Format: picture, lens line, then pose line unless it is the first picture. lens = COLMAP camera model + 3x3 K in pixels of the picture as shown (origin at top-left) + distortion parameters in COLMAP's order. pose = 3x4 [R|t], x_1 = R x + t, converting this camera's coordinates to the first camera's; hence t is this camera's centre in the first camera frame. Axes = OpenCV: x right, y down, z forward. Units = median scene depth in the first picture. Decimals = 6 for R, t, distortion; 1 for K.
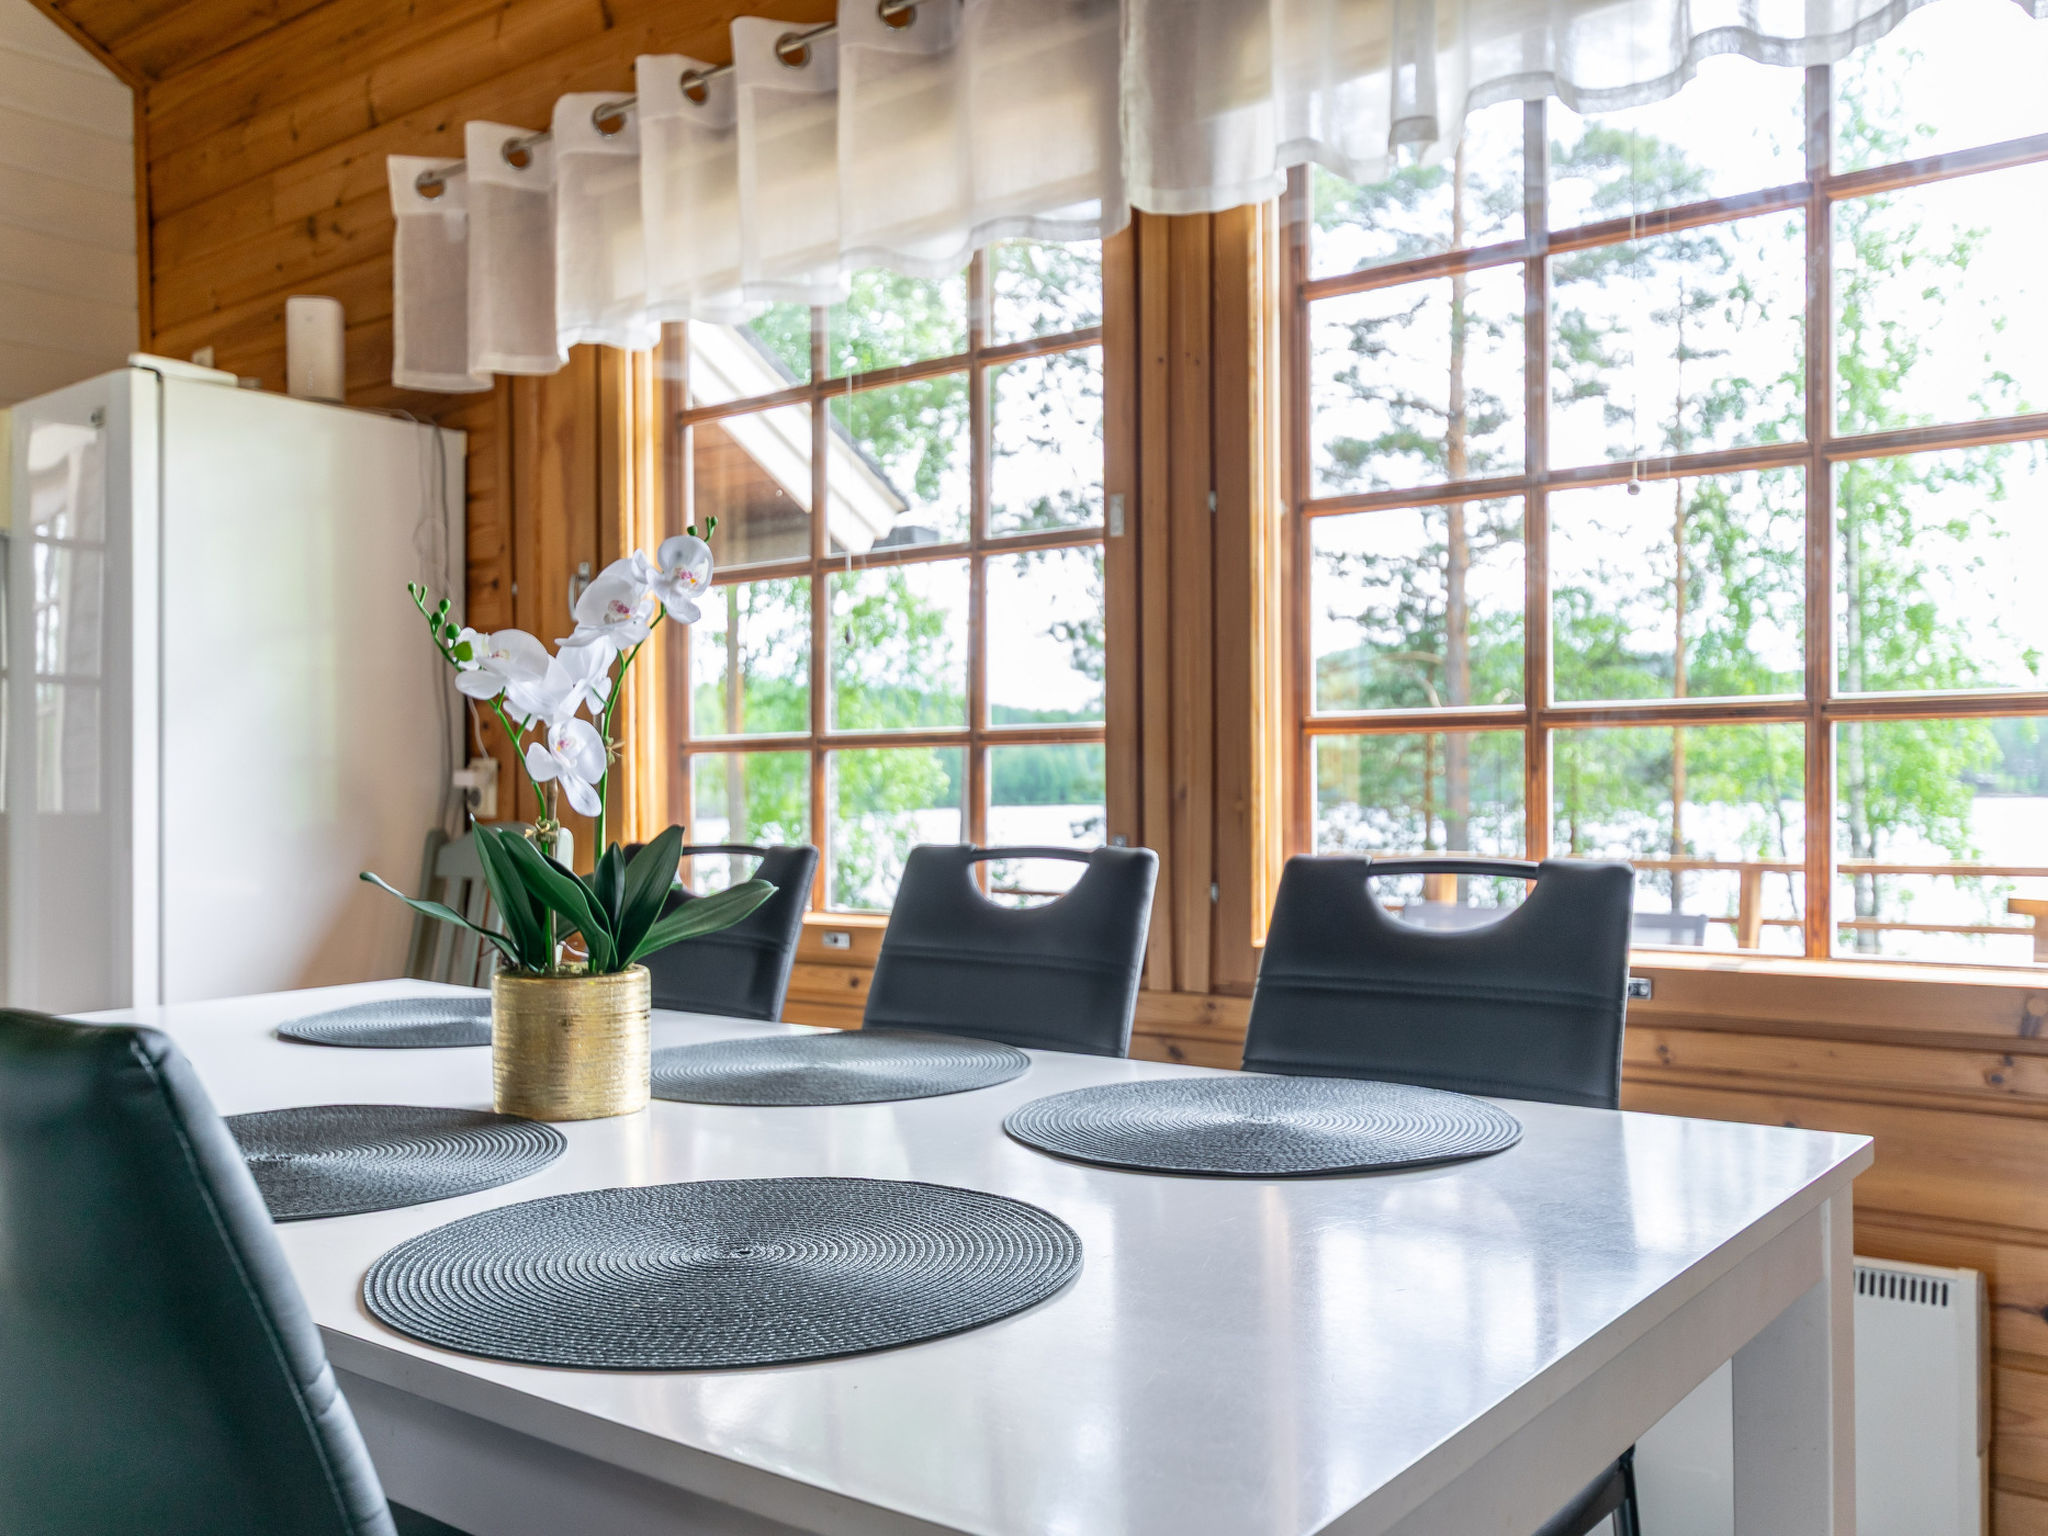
lens RADIAL K [[1770.3, 0, 1007.9], [0, 1770.3, 814.3], [0, 0, 1]] dist [-0.003142, -0.002313]
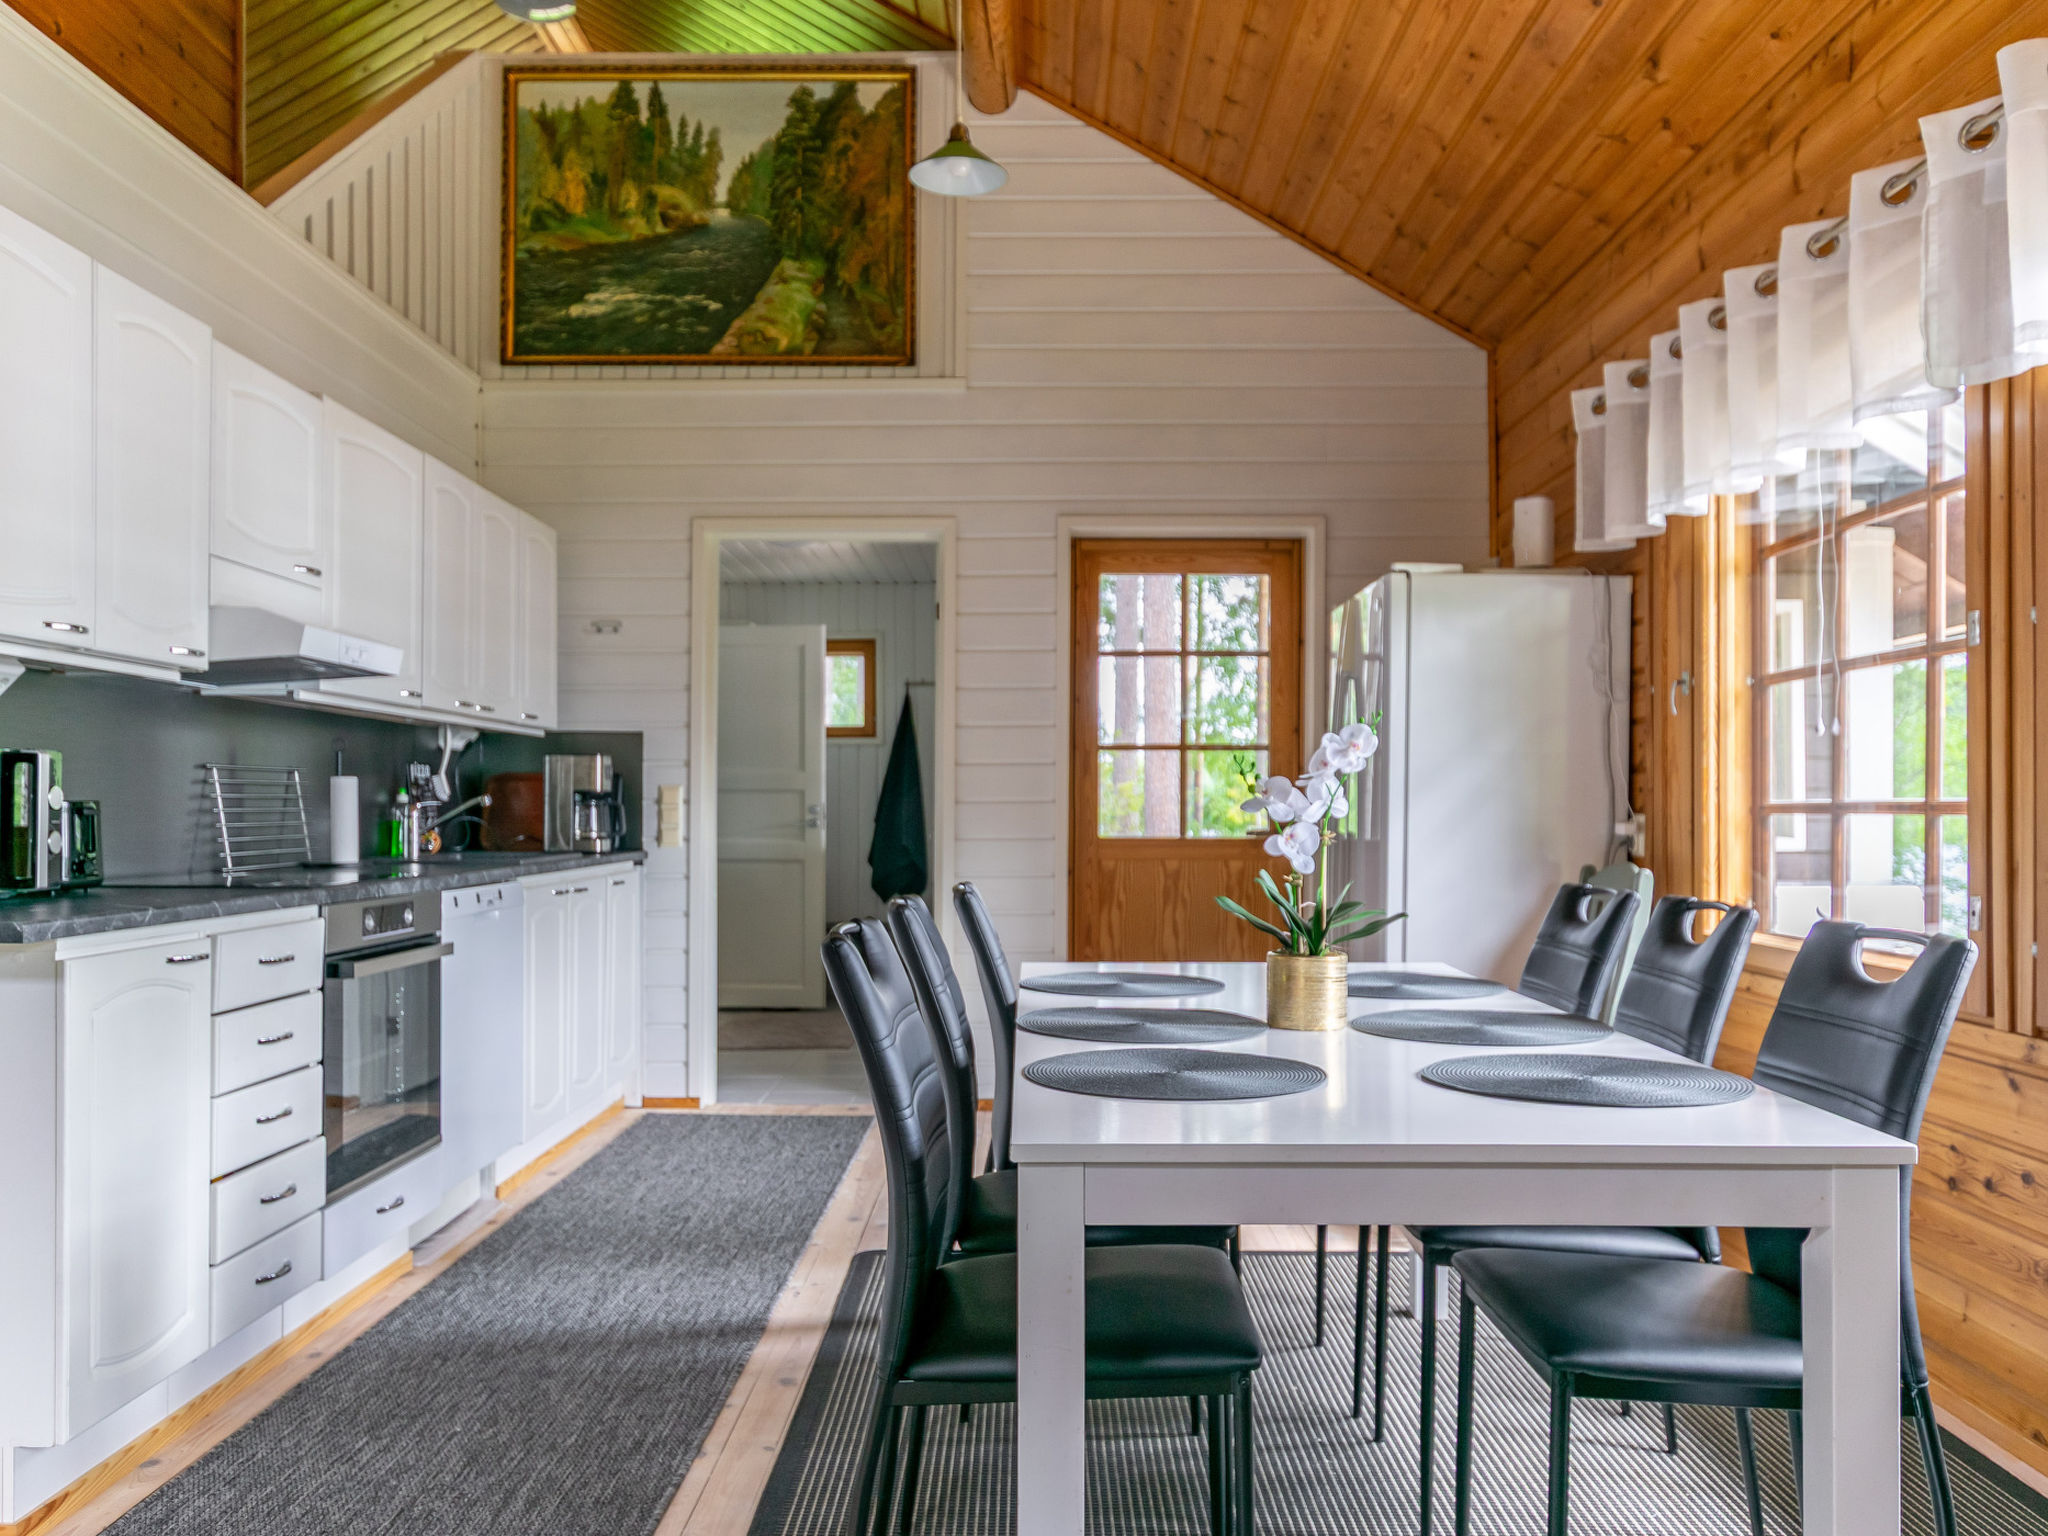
lens RADIAL K [[1555.9, 0, 1003.0], [0, 1555.9, 798.1], [0, 0, 1]] dist [0.001416, -0.003057]
pose [[0.599627, 0.002491, -0.800276, 0.382905], [-0.017211, 0.999804, -0.009784, -0.024488], [0.800095, 0.019640, 0.599552, -0.115210]]
